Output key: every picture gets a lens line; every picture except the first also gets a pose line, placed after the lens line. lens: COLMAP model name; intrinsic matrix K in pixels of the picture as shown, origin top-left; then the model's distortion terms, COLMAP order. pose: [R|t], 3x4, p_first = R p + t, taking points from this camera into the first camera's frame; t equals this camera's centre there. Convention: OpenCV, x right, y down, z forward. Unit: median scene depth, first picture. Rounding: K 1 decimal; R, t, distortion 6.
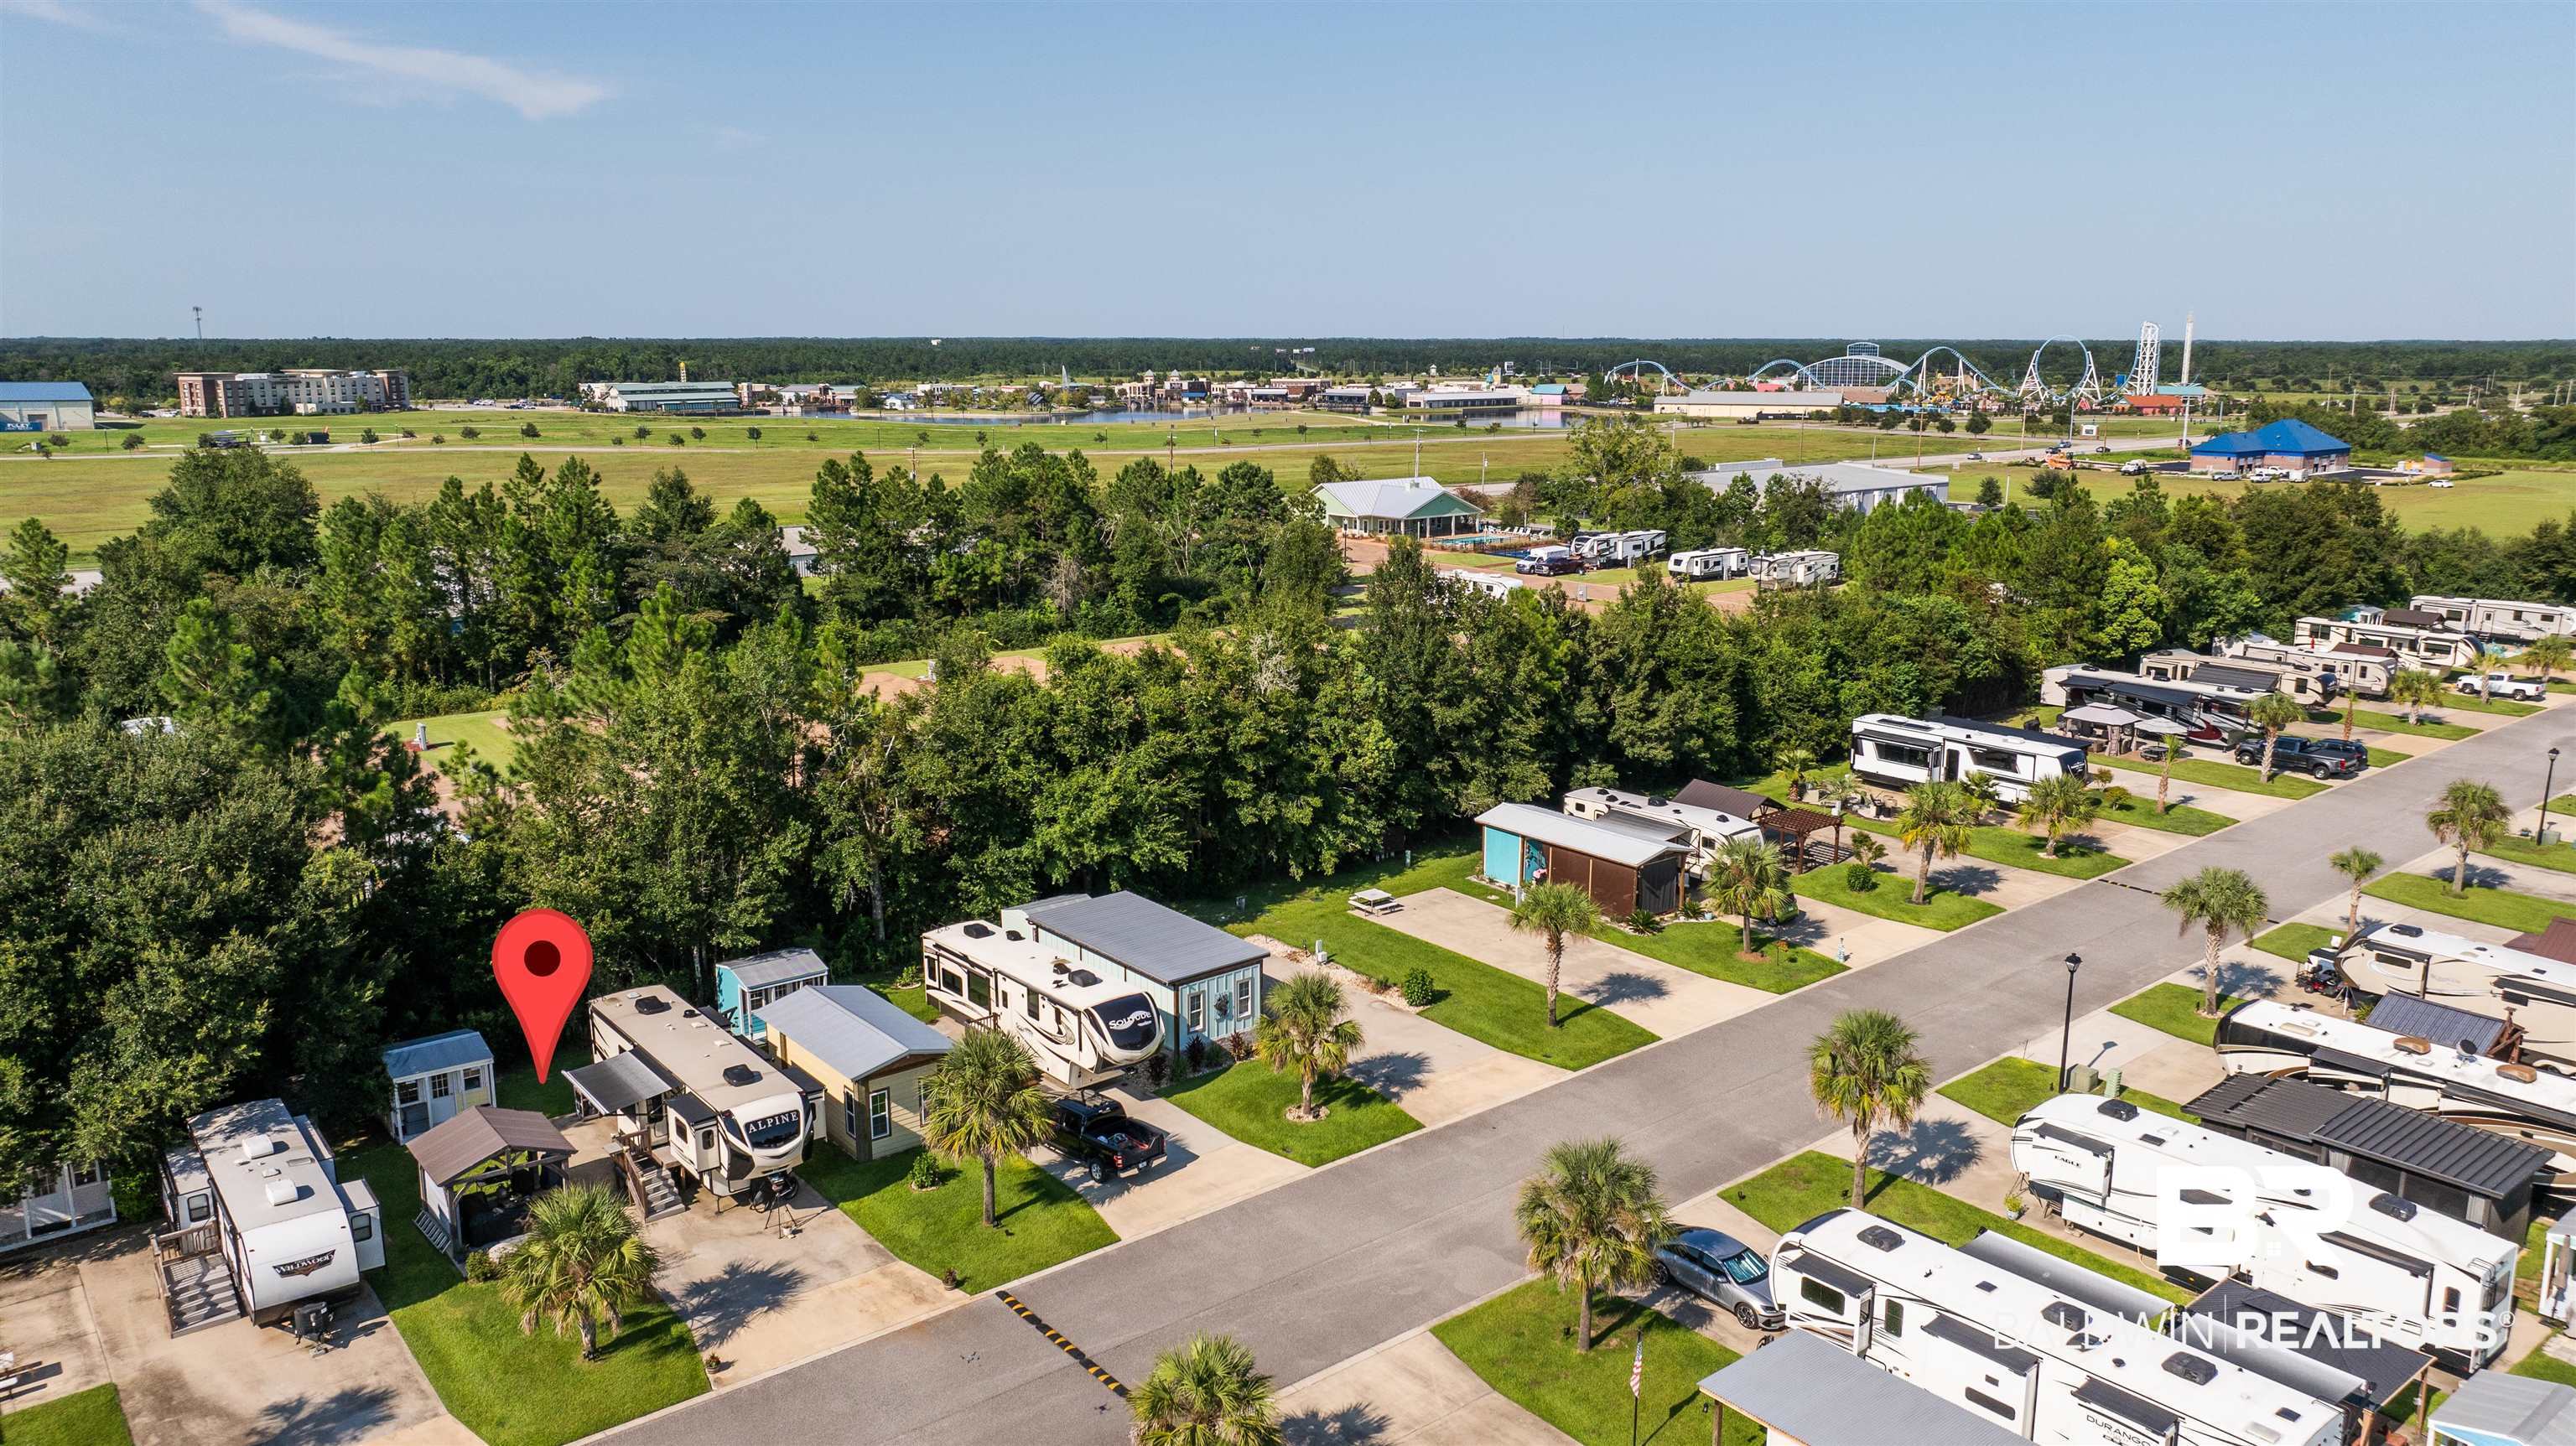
lens RADIAL K [[1793.1, 0, 1288.0], [0, 1793.1, 723.0], [0, 0, 1]] dist [-0.020132, 0.005924]
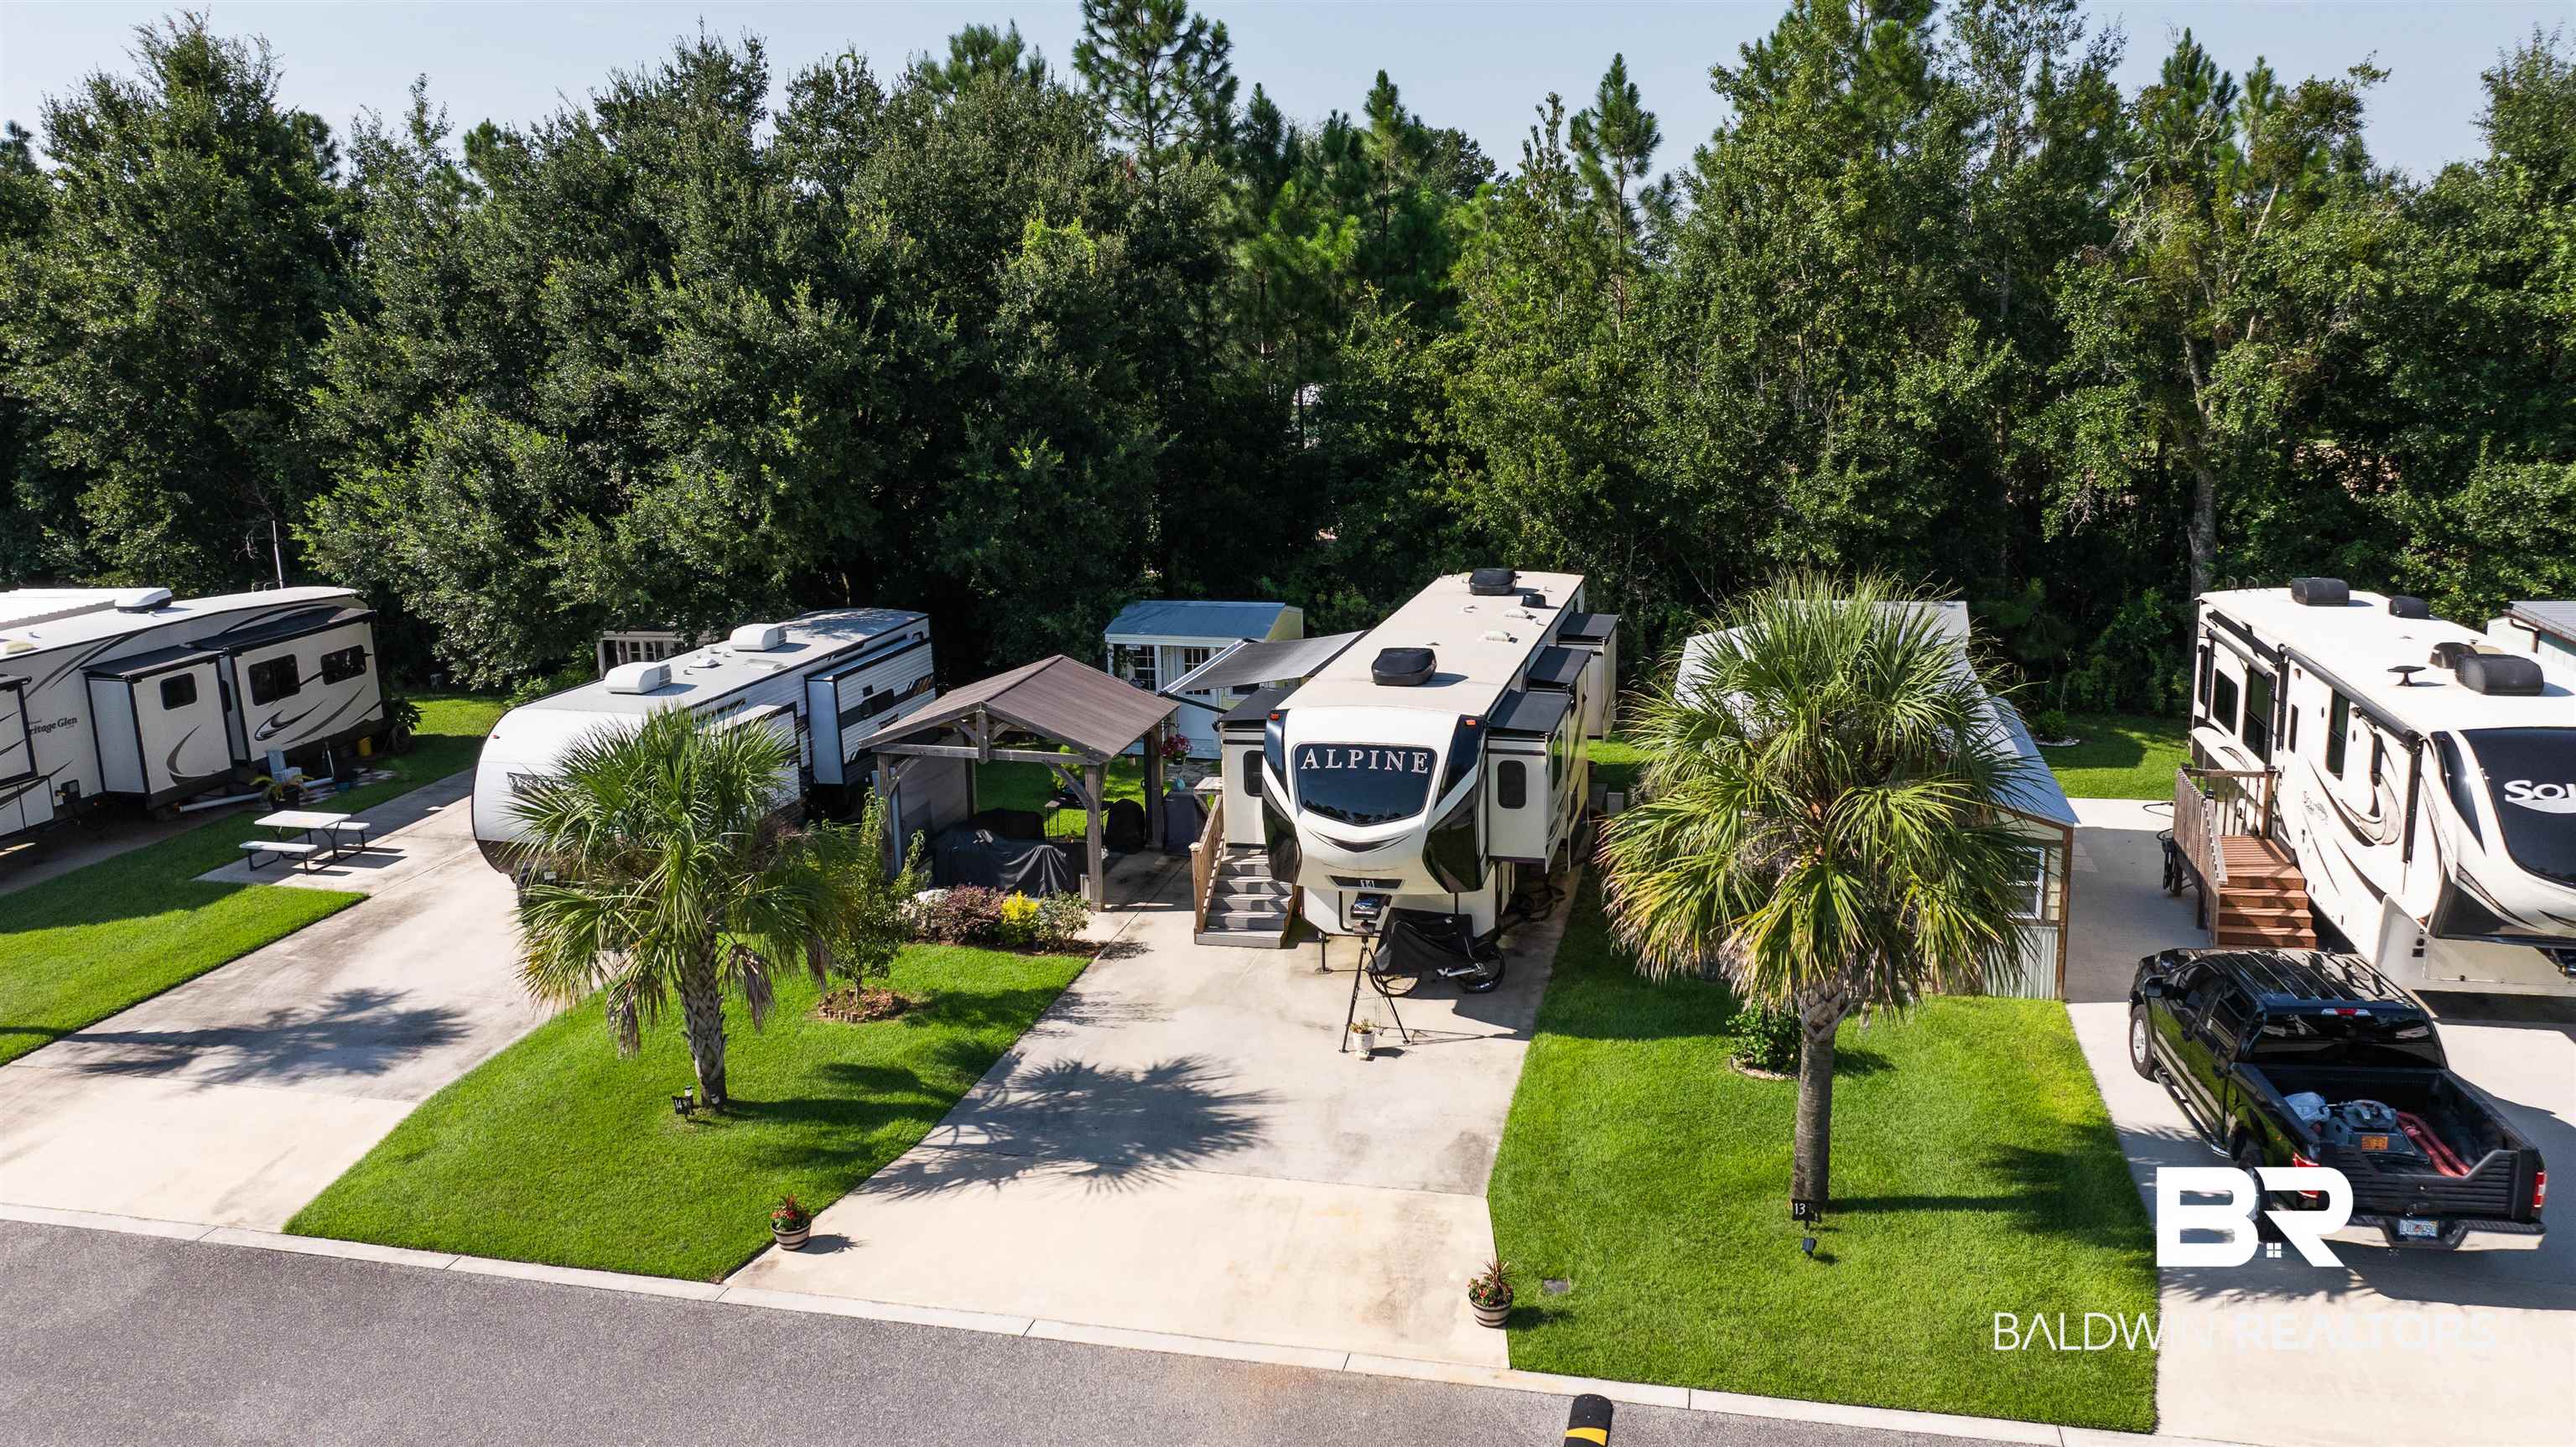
lens RADIAL K [[1922.9, 0, 1251.1], [0, 1922.9, 725.2], [0, 0, 1]] dist [-0.024157, 0.001560]
pose [[0.592488, 0.158338, -0.789865, 0.032873], [-0.134110, 0.986198, 0.097097, 0.173106], [0.794337, 0.048400, 0.605546, 0.704544]]
